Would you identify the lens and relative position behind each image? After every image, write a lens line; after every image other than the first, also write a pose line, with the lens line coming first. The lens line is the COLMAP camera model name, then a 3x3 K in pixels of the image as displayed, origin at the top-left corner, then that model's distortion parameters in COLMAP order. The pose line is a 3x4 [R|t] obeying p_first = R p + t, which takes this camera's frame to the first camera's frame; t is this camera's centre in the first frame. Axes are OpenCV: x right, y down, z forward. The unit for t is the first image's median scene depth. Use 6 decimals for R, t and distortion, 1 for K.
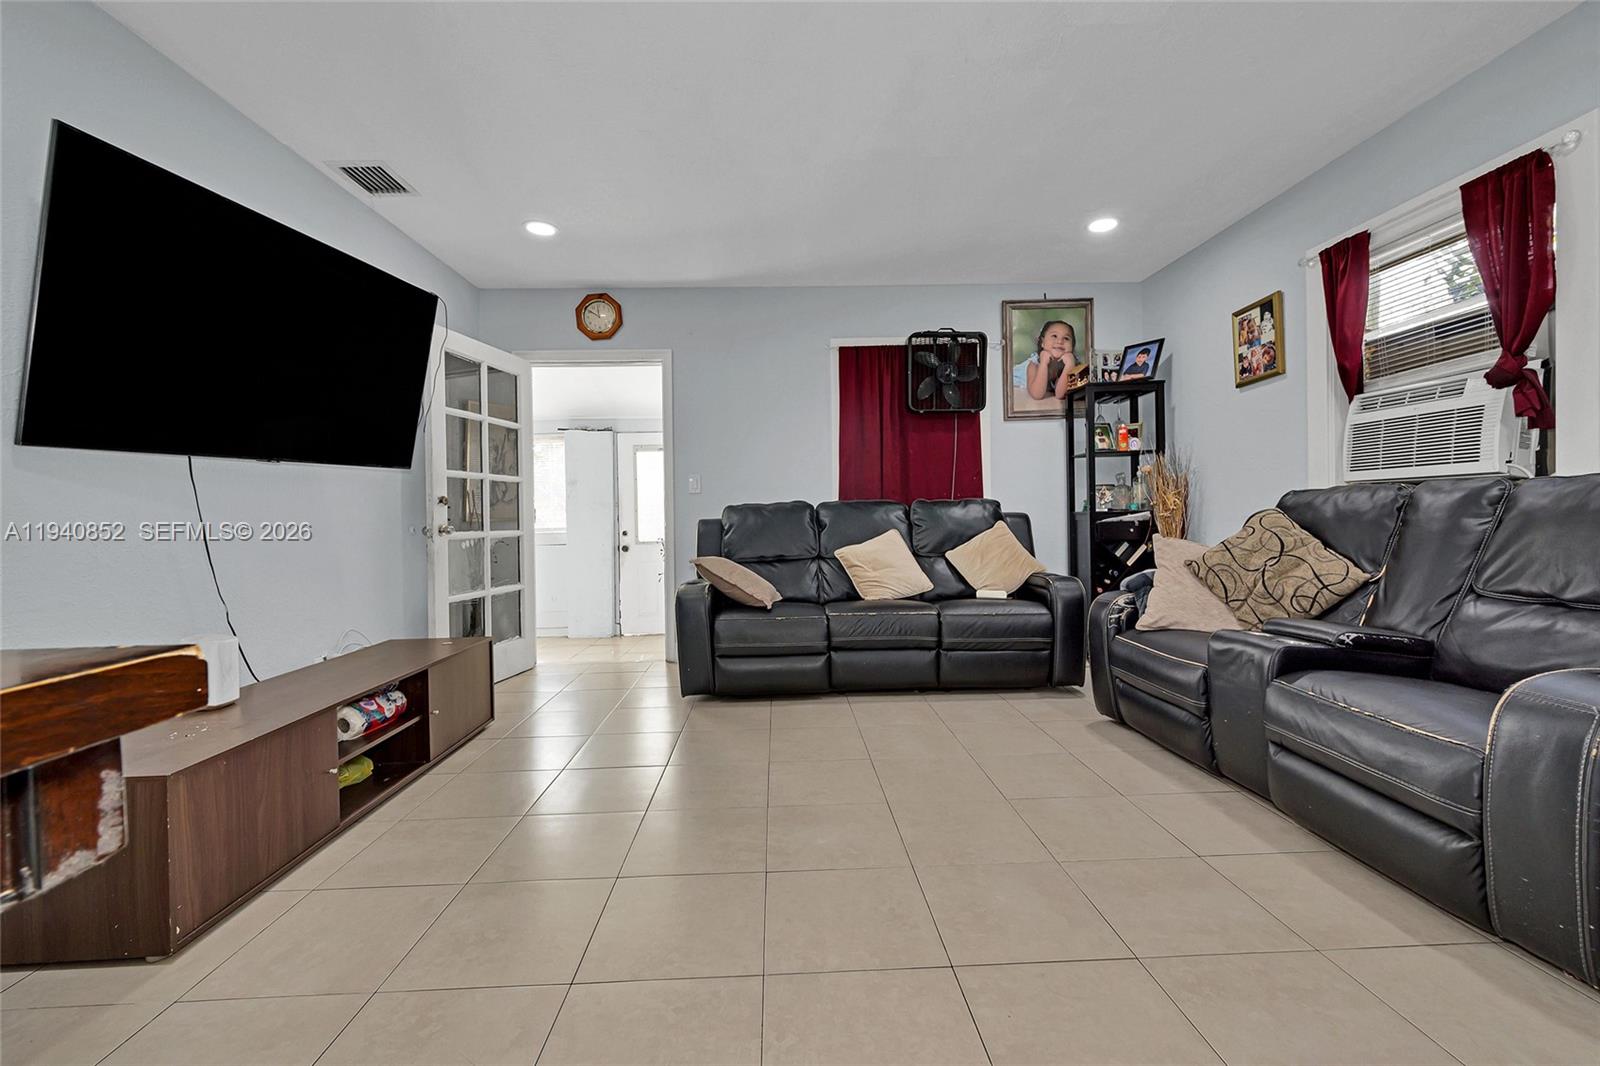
lens RADIAL K [[647.0, 0, 793.9], [0, 647.0, 519.0], [0, 0, 1]] dist [-0.002009, -0.000099]
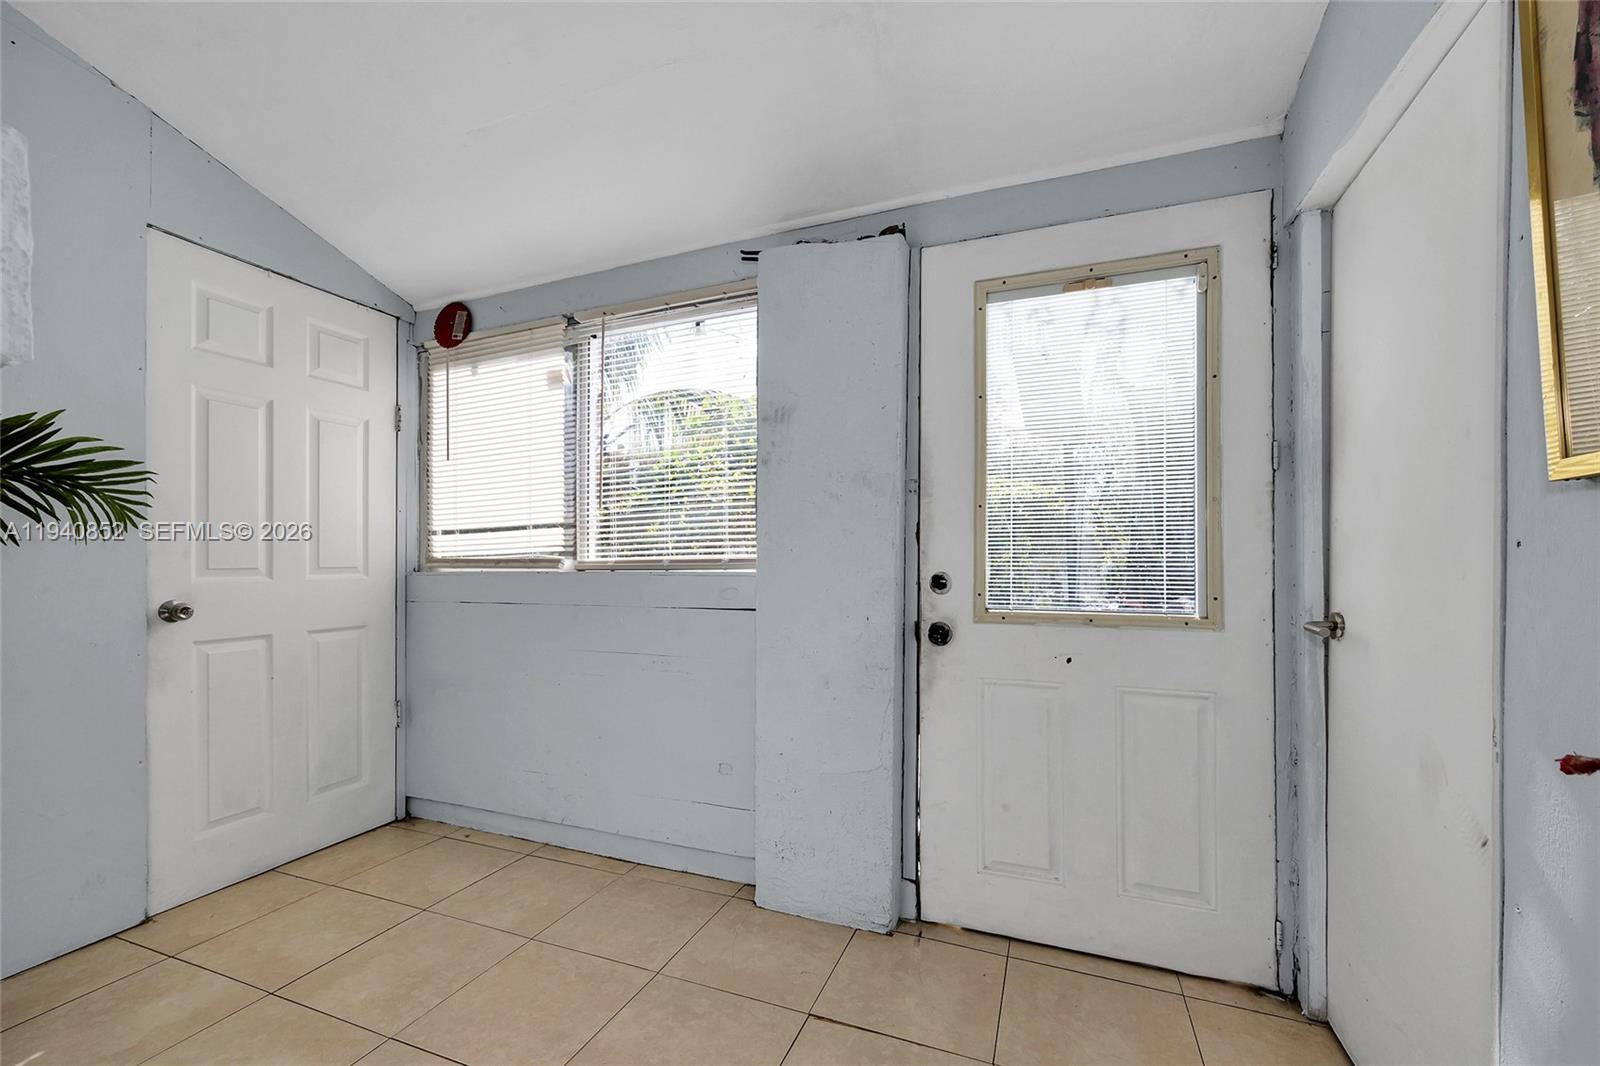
lens RADIAL K [[647.0, 0, 798.6], [0, 647.0, 563.2], [0, 0, 1]] dist [-0.002009, -0.000099]
pose [[0.906119, 0.017059, -0.422678, -0.194773], [-0.019211, 0.999815, -0.000833, 0.014695], [0.422586, 0.008875, 0.906280, 0.703992]]
